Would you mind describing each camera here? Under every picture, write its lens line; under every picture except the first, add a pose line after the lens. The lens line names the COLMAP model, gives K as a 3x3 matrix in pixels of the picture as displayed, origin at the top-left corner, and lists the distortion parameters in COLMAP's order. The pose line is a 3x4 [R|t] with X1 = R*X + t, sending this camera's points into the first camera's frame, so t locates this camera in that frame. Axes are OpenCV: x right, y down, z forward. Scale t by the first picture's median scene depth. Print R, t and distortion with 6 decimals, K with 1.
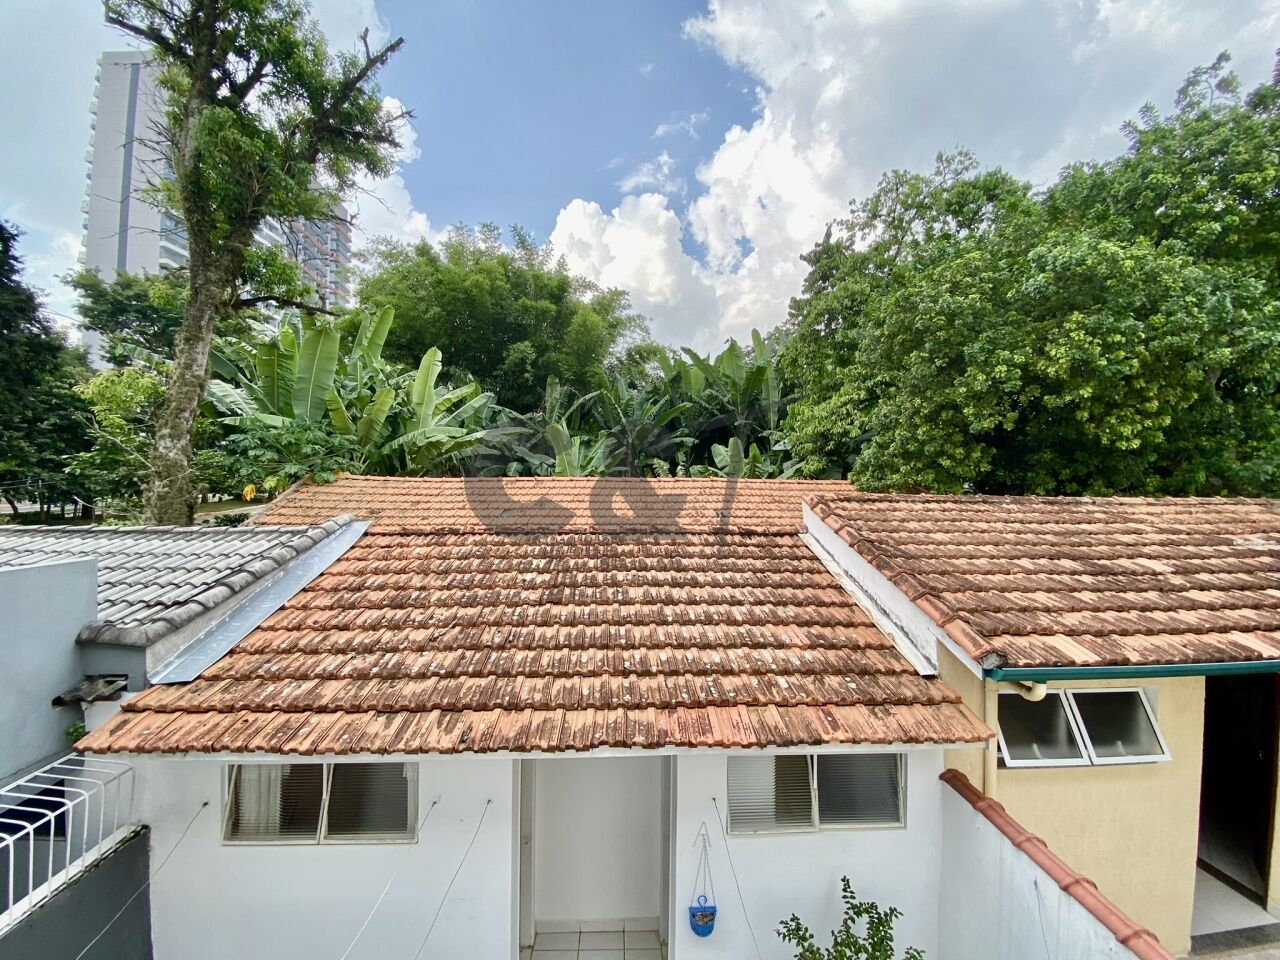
lens RADIAL K [[523.3, 0, 633.0], [0, 523.3, 480.6], [0, 0, 1]] dist [0.015033, -0.011170]
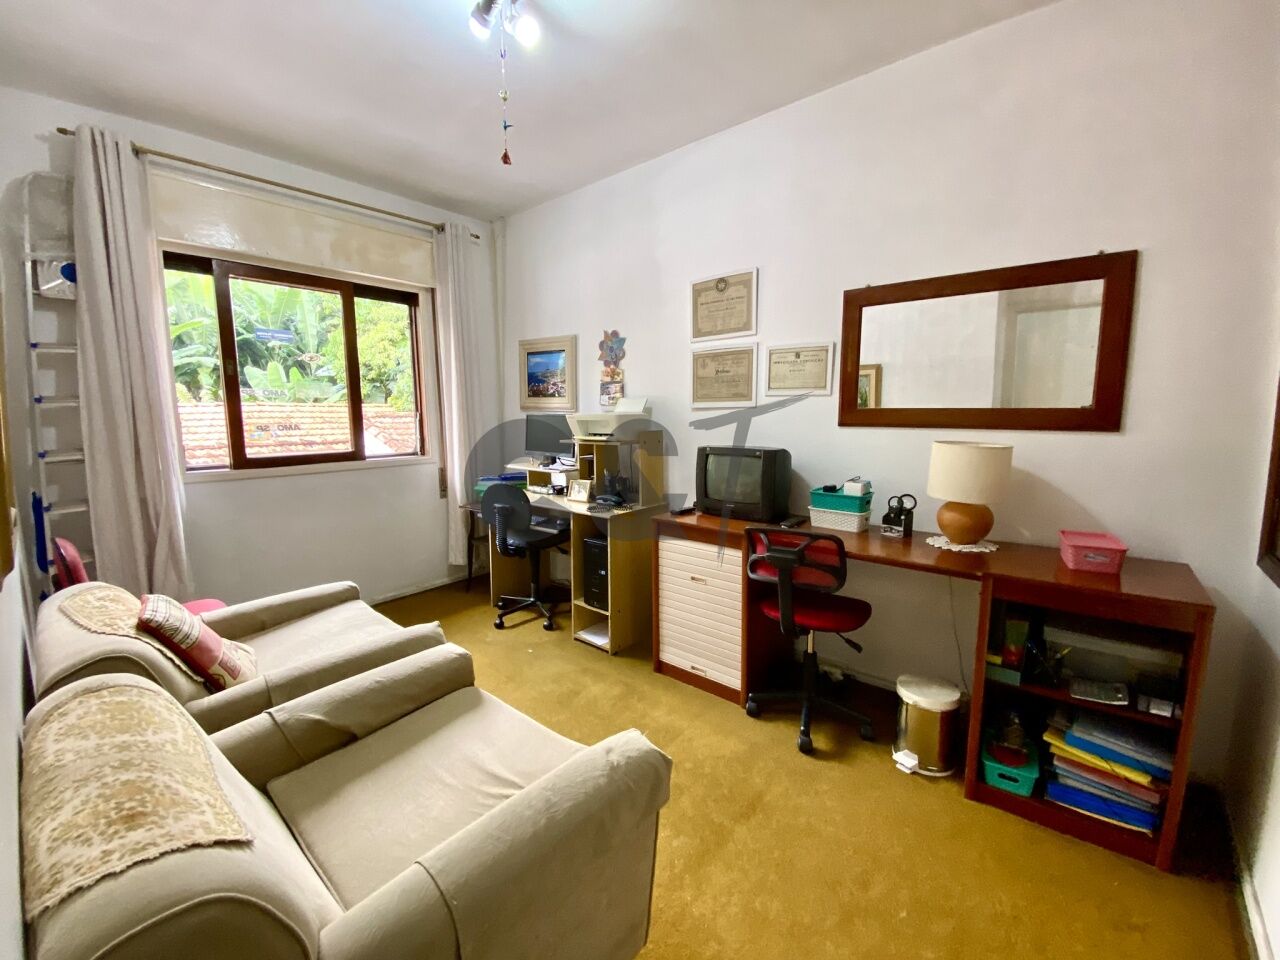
lens RADIAL K [[523.3, 0, 631.9], [0, 523.3, 478.0], [0, 0, 1]] dist [0.015033, -0.011170]
pose [[0.694150, -0.107907, 0.711696, -0.095029], [0.008563, 0.989868, 0.141731, 0.002178], [-0.719779, -0.092288, 0.688041, -0.289552]]
